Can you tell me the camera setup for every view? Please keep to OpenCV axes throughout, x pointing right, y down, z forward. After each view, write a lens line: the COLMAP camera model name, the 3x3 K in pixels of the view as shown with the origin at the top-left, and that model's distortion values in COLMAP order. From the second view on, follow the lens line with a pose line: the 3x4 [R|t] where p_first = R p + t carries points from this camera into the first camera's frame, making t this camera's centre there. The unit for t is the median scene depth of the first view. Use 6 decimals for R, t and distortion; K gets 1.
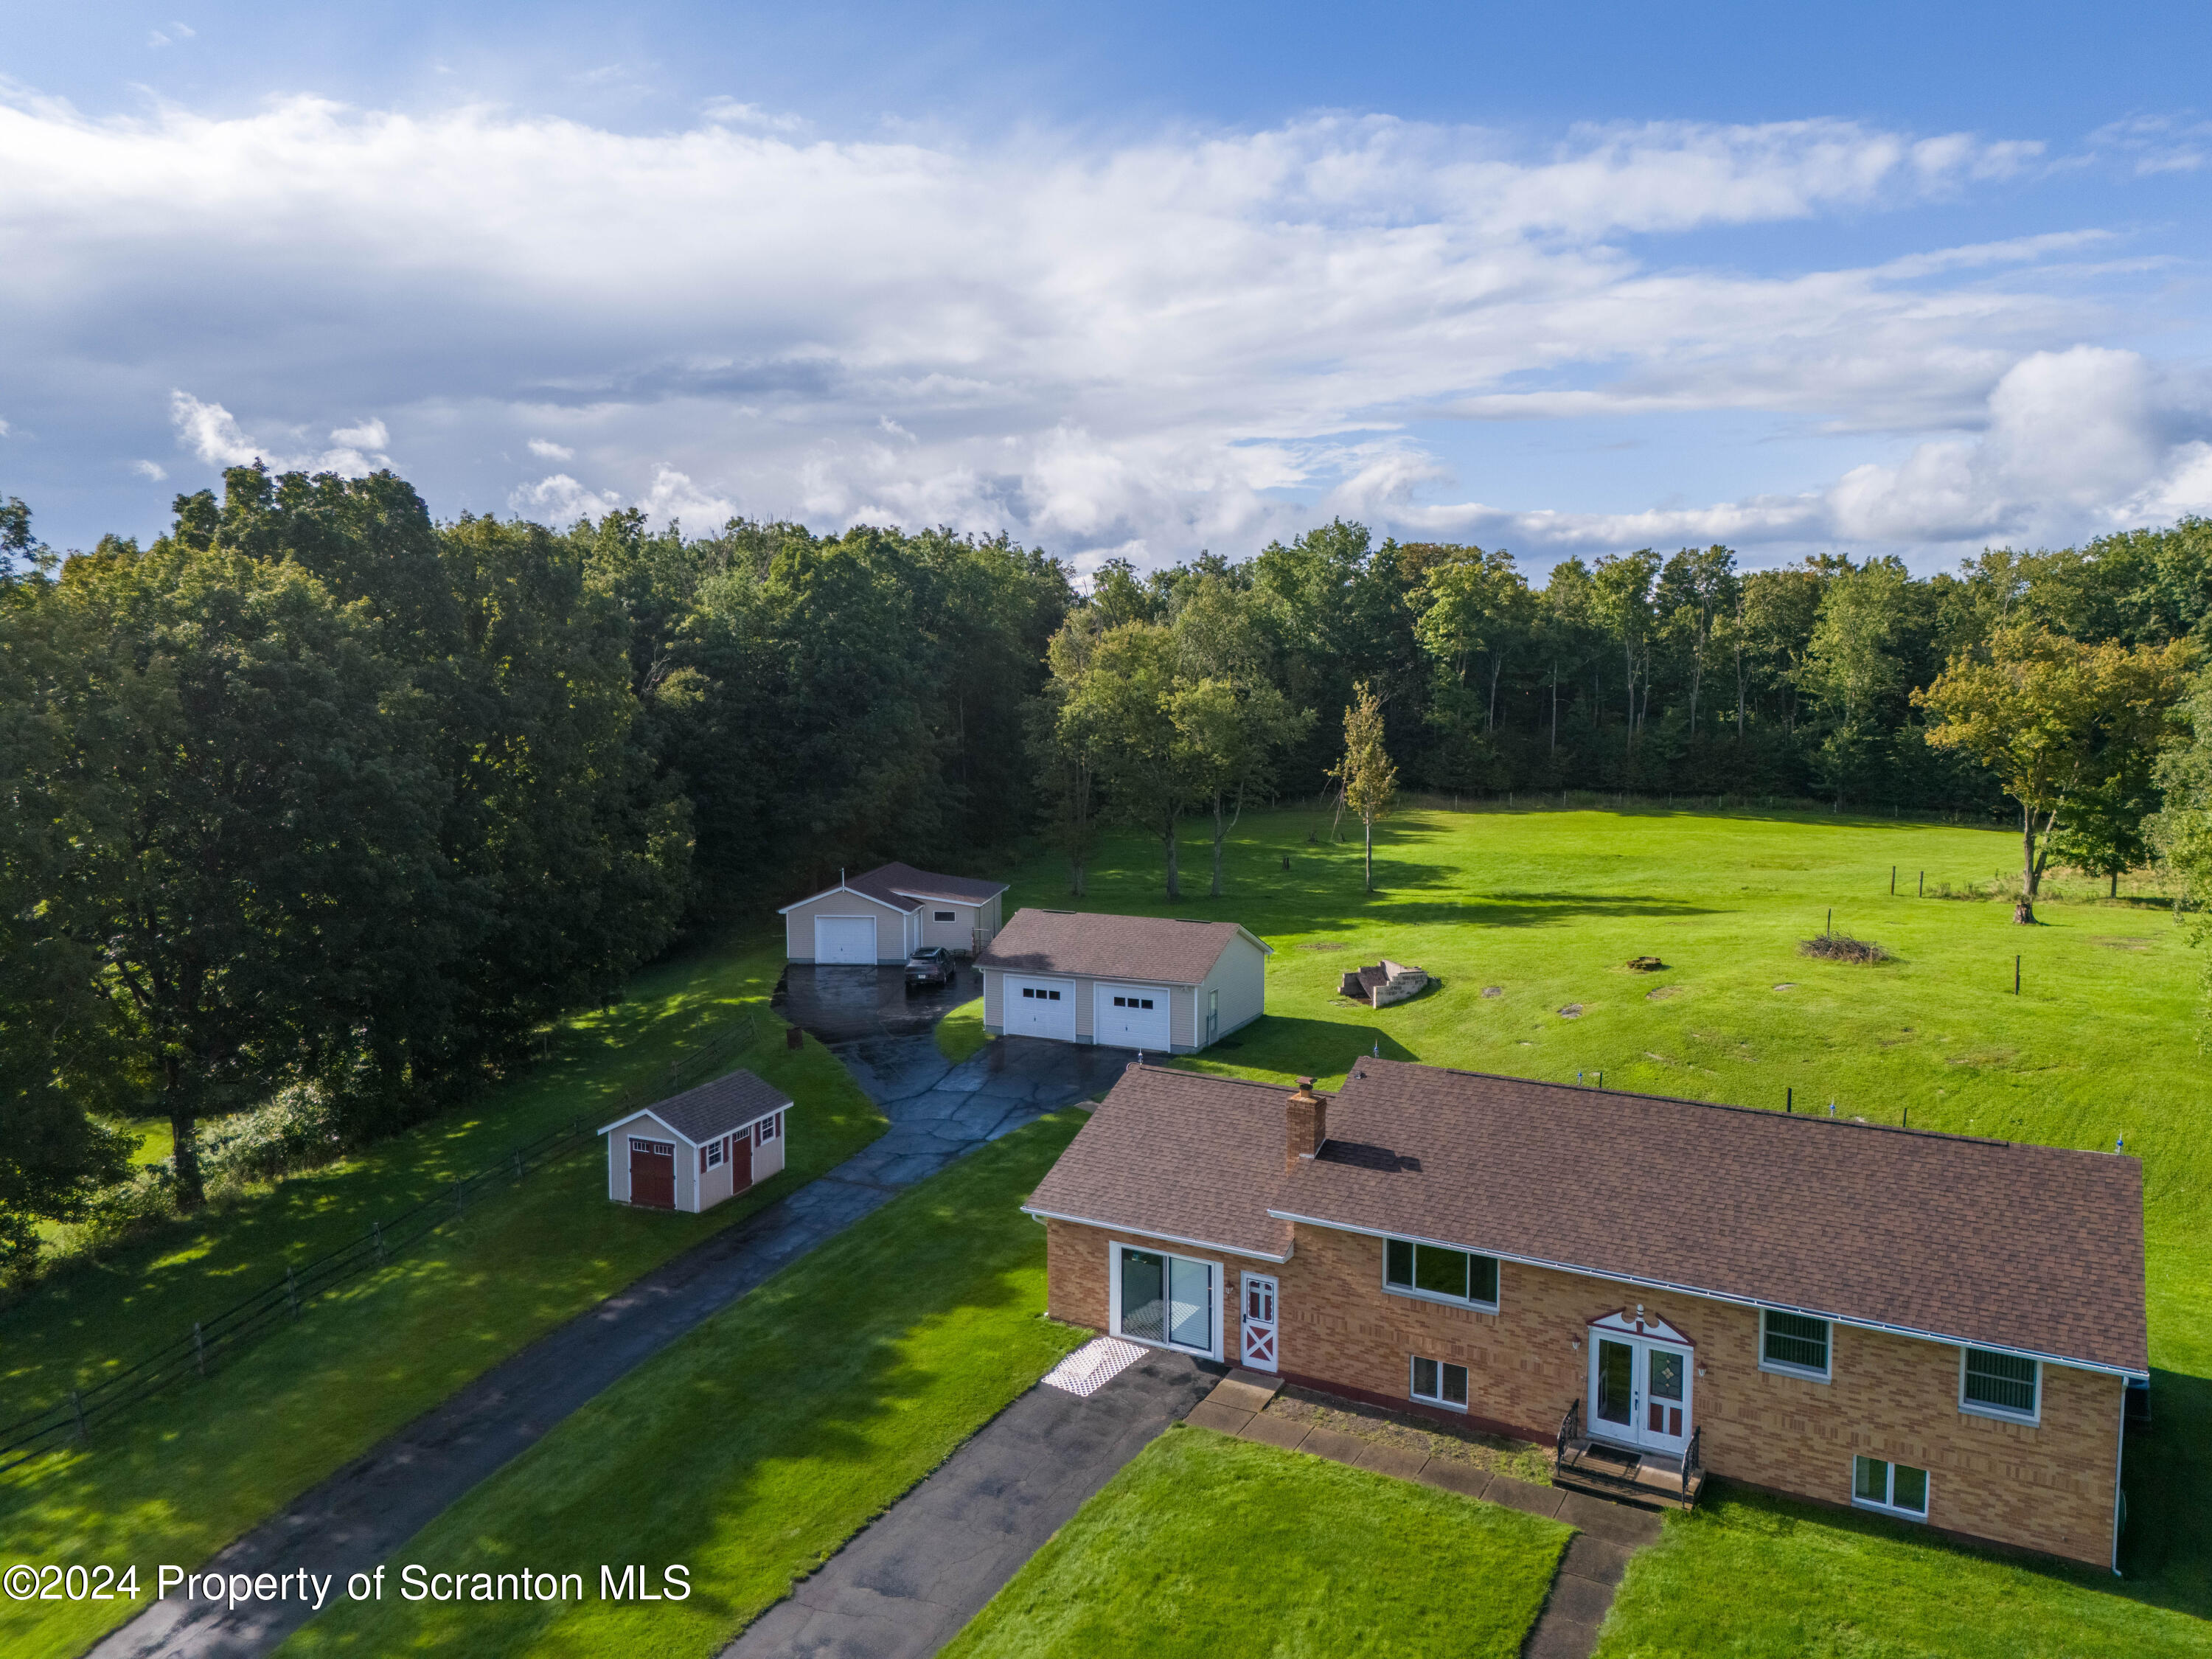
lens RADIAL K [[1688.9, 0, 1123.5], [0, 1688.9, 882.1], [0, 0, 1]] dist [0.177761, -0.189665]
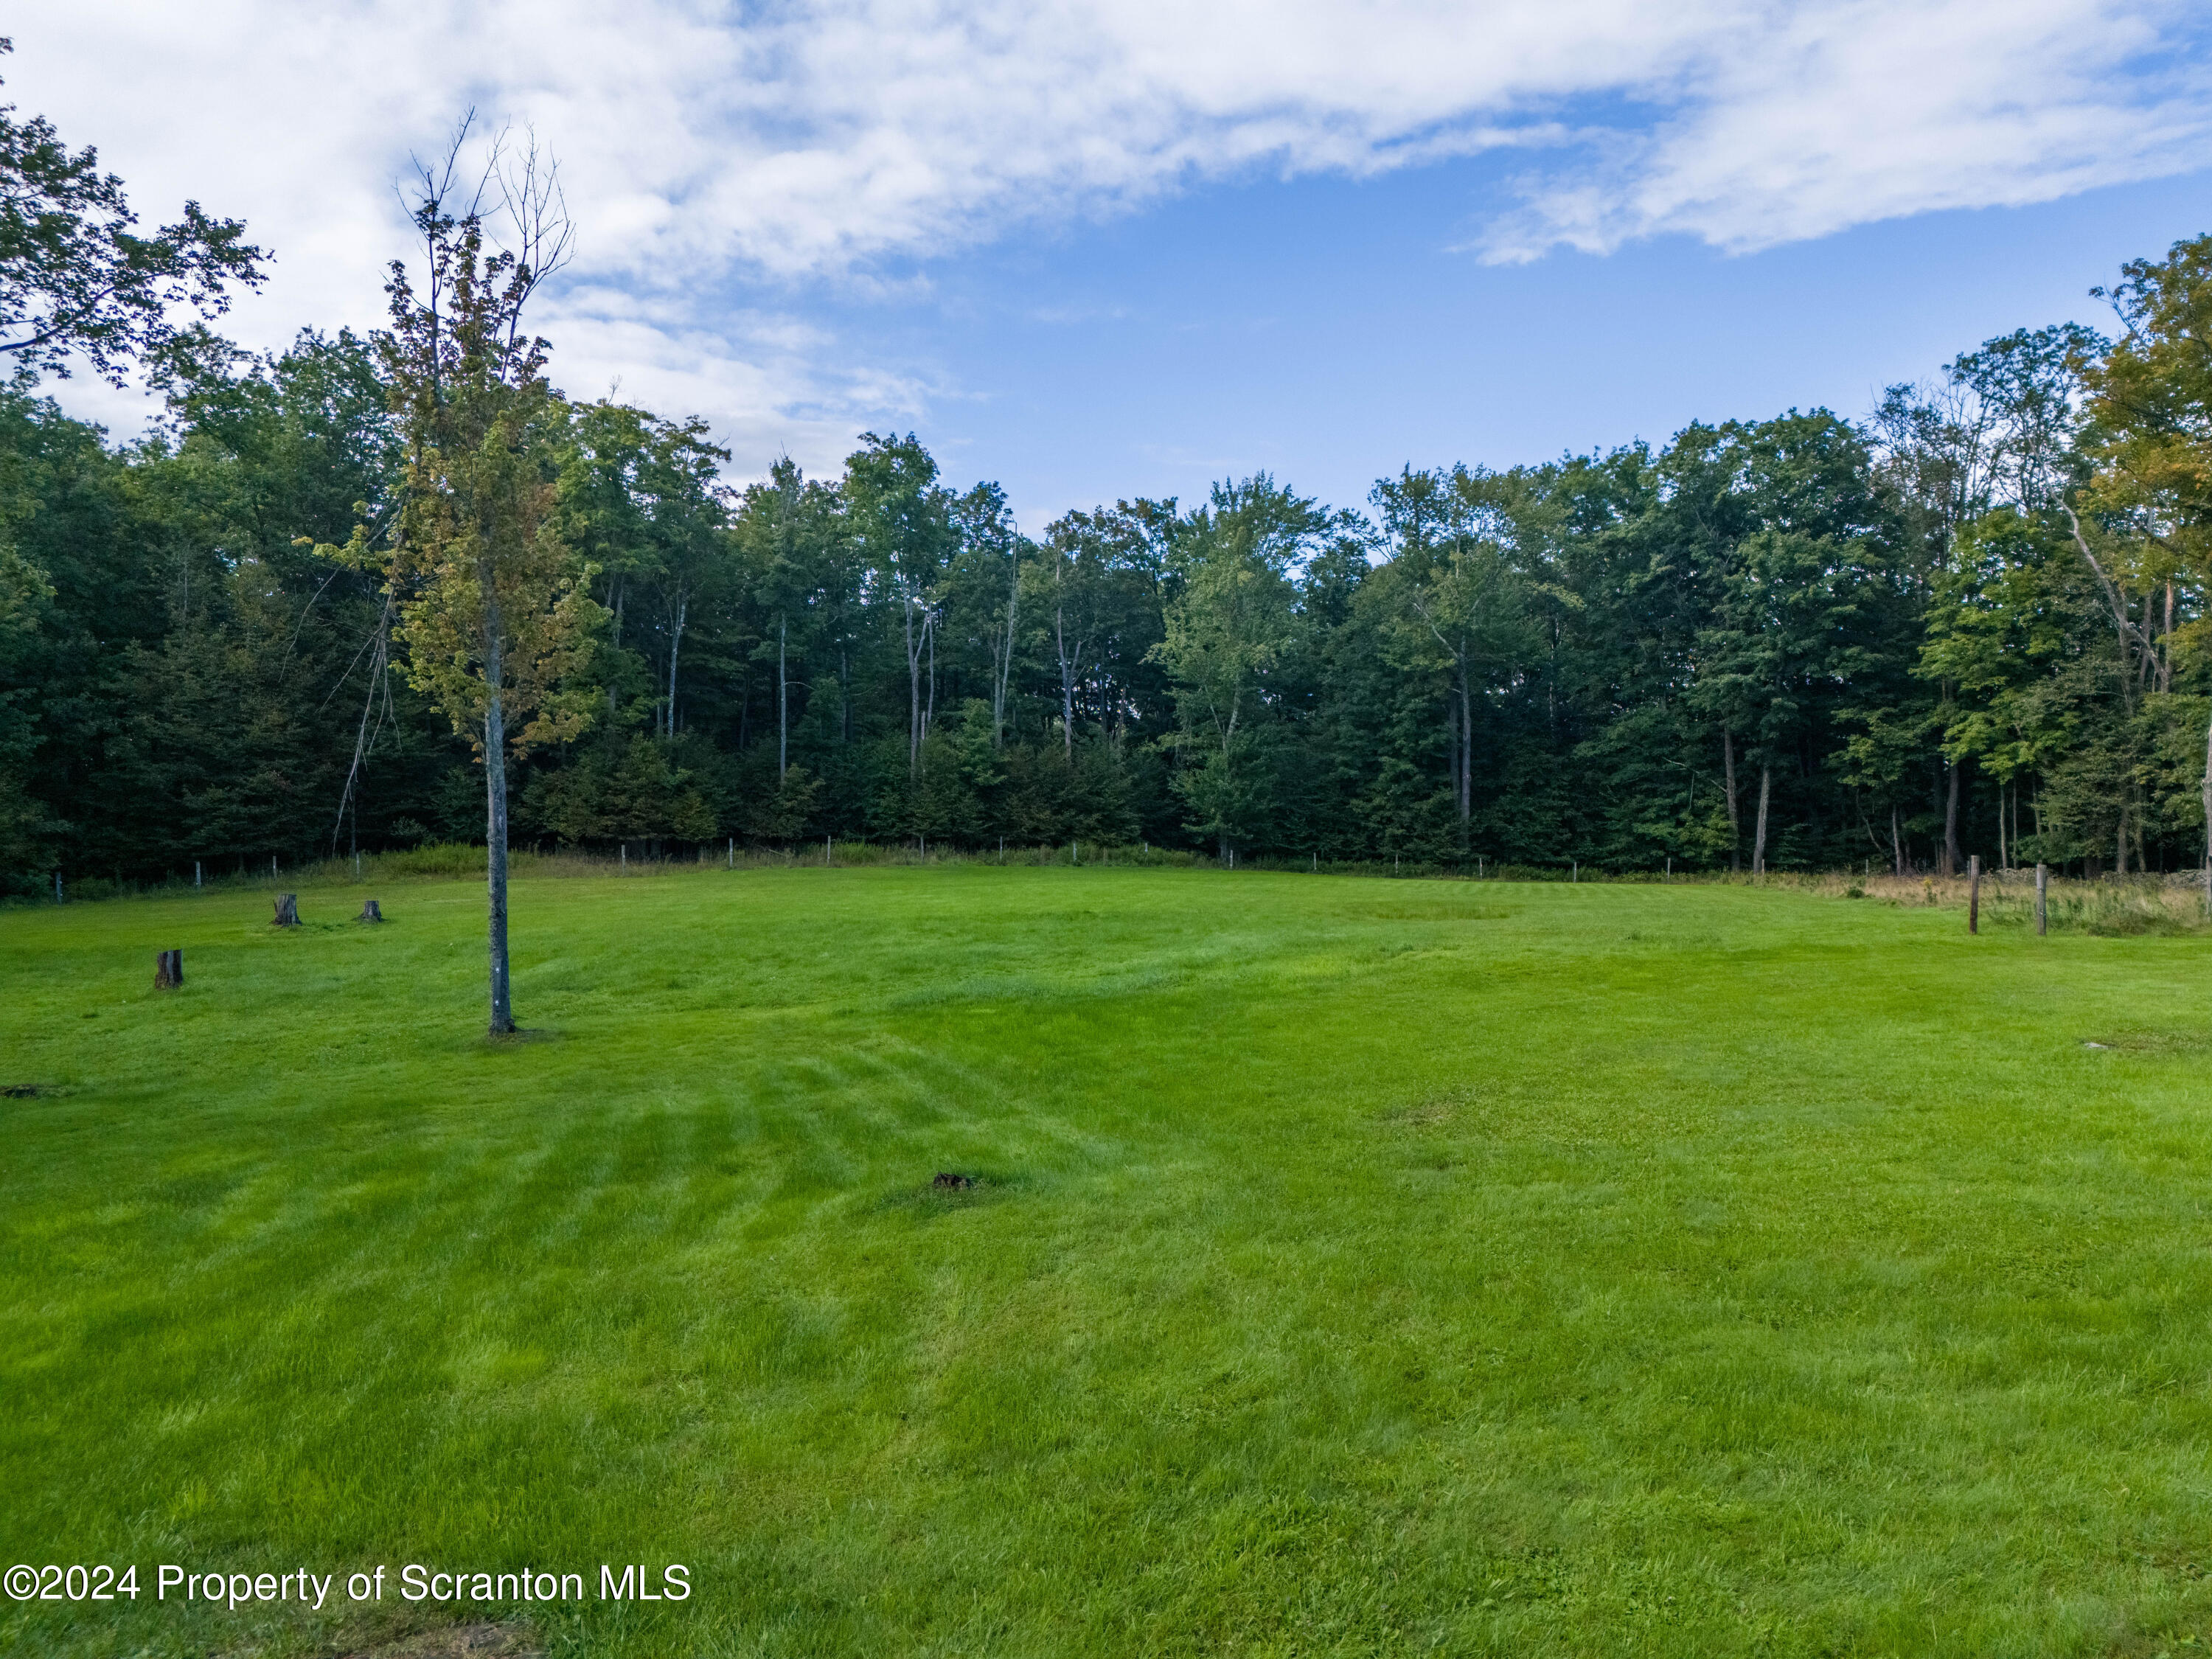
lens RADIAL K [[1602.4, 0, 1113.6], [0, 1602.4, 825.5], [0, 0, 1]] dist [0.082219, -0.077988]
pose [[0.846203, -0.003929, 0.532846, 0.277291], [0.073183, 0.991354, -0.108911, 0.018197], [-0.527811, 0.131156, 0.839175, 2.204878]]
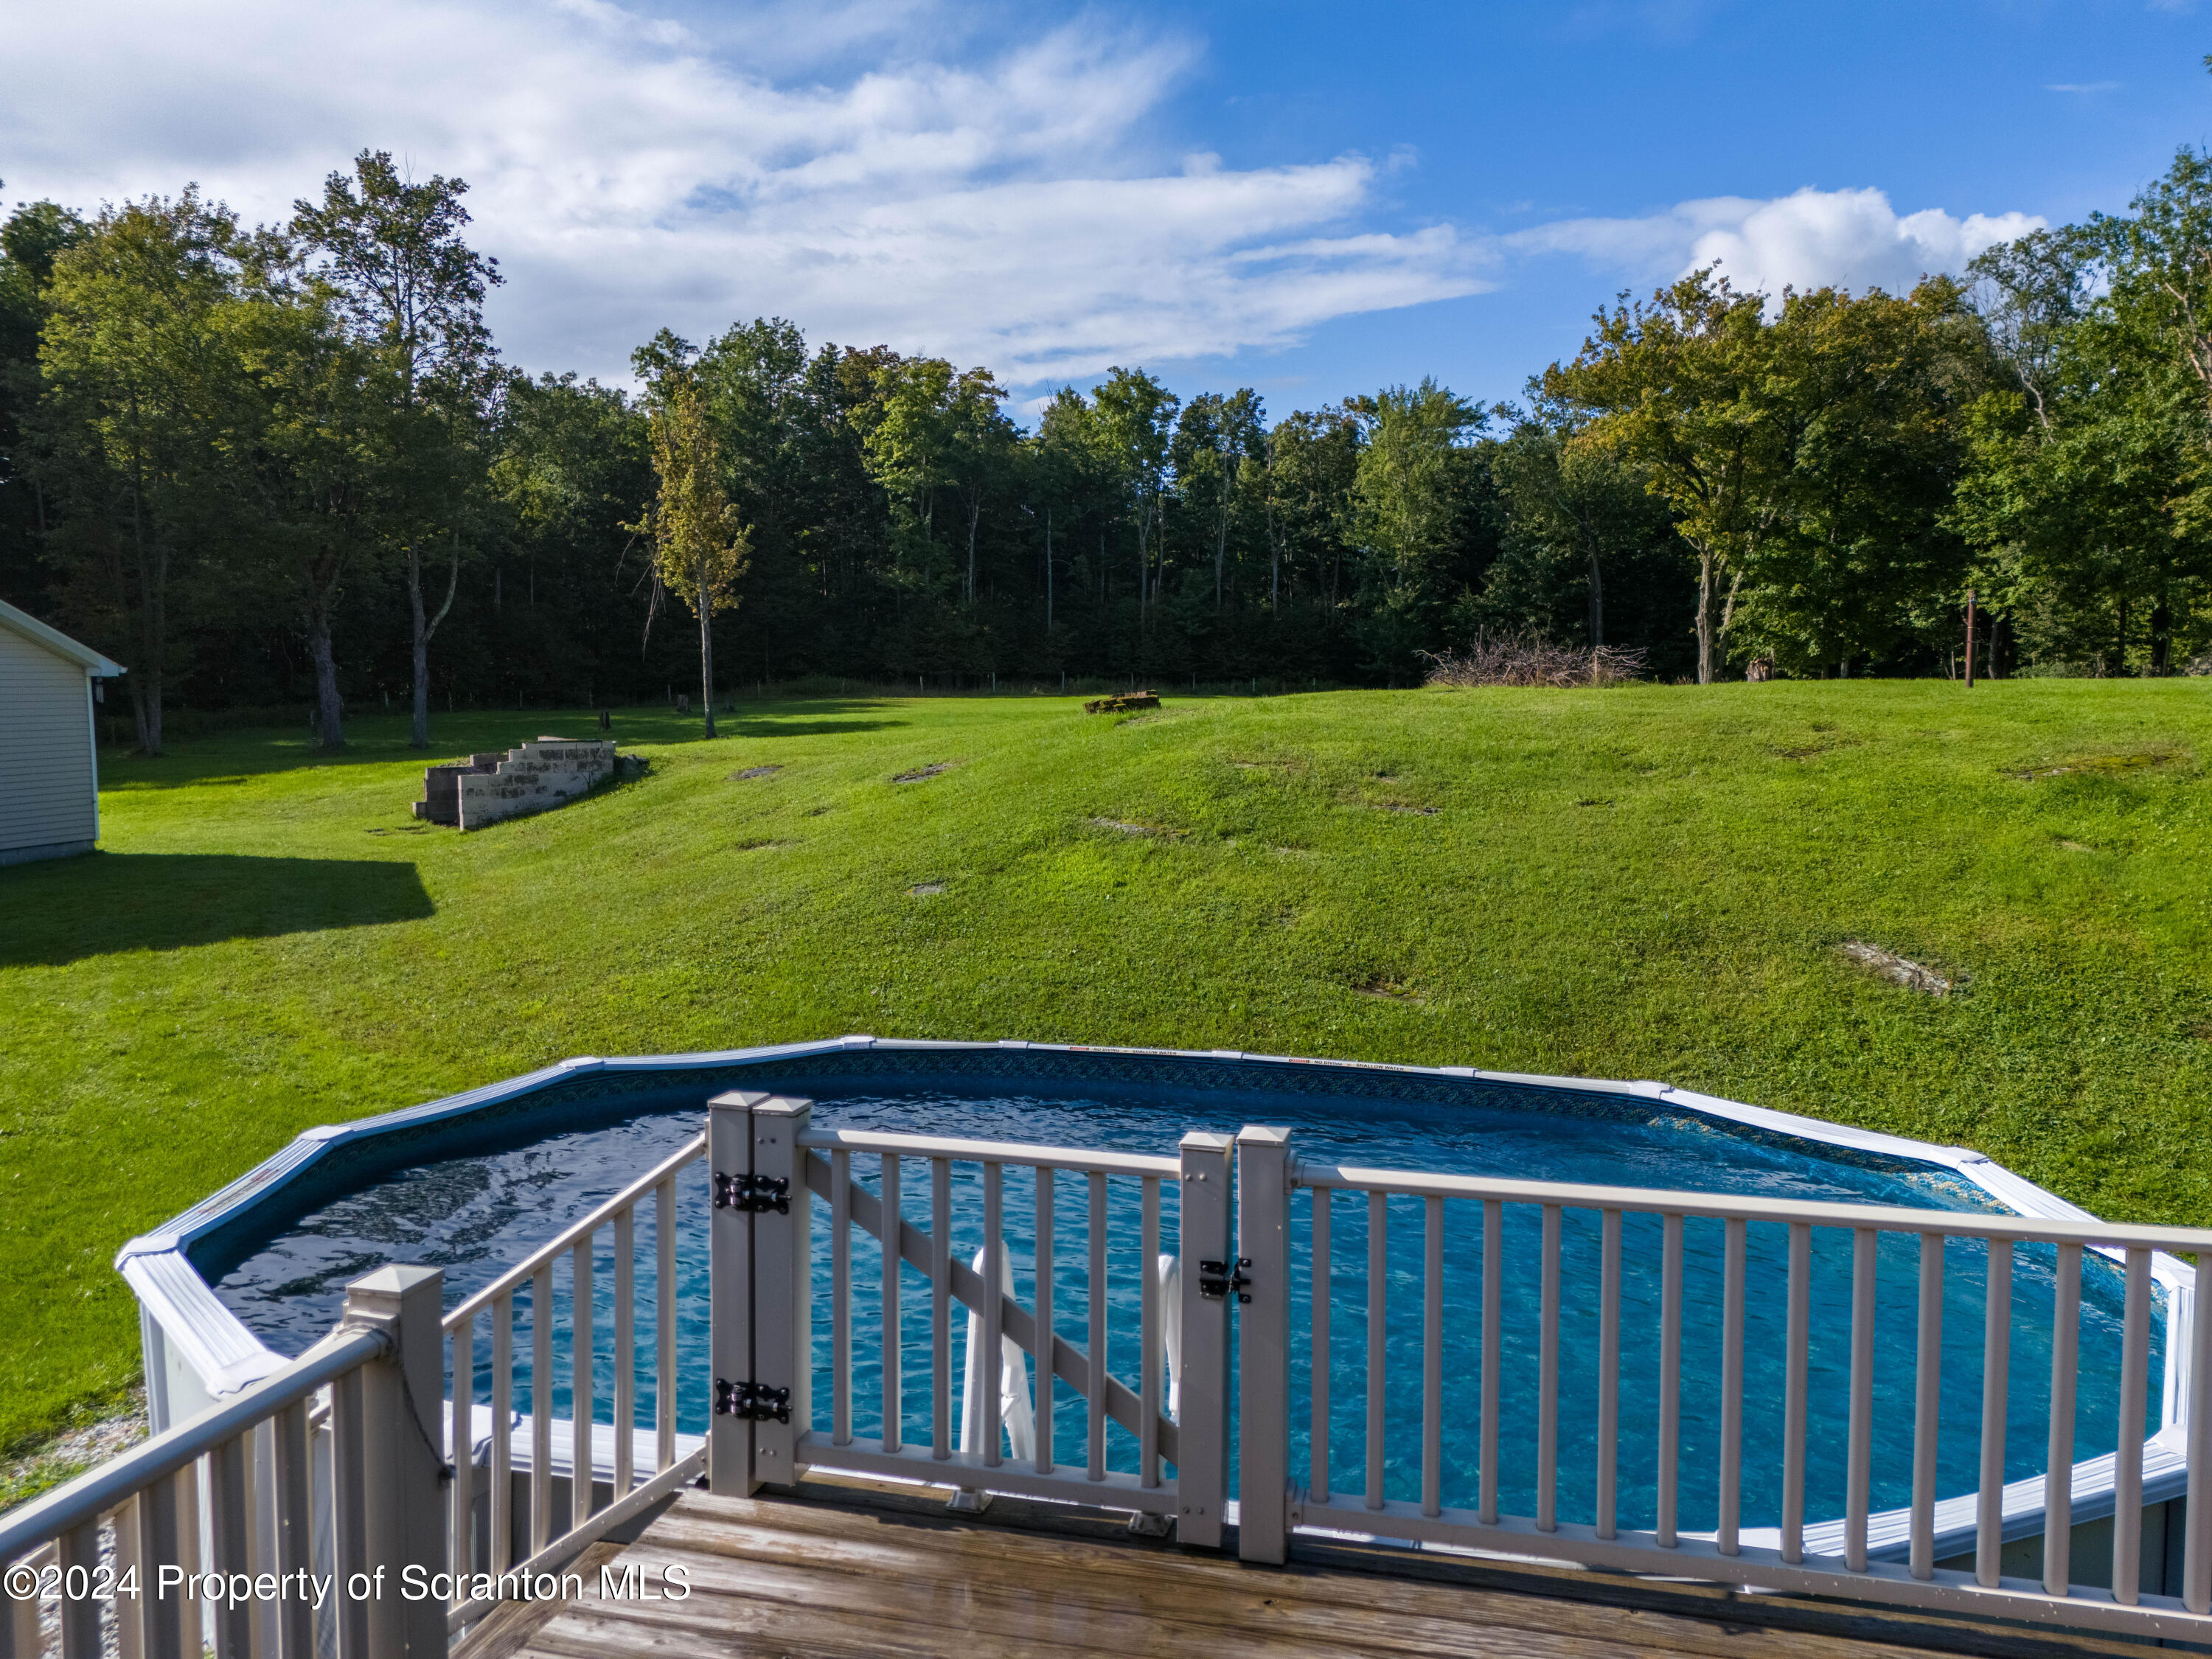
lens RADIAL K [[1682.3, 0, 1143.5], [0, 1682.3, 830.0], [0, 0, 1]] dist [0.106845, -0.090331]
pose [[0.966739, -0.024165, 0.254619, 0.422804], [0.035462, 0.998575, -0.039870, 0.192406], [-0.253293, 0.047573, 0.966219, 1.174449]]
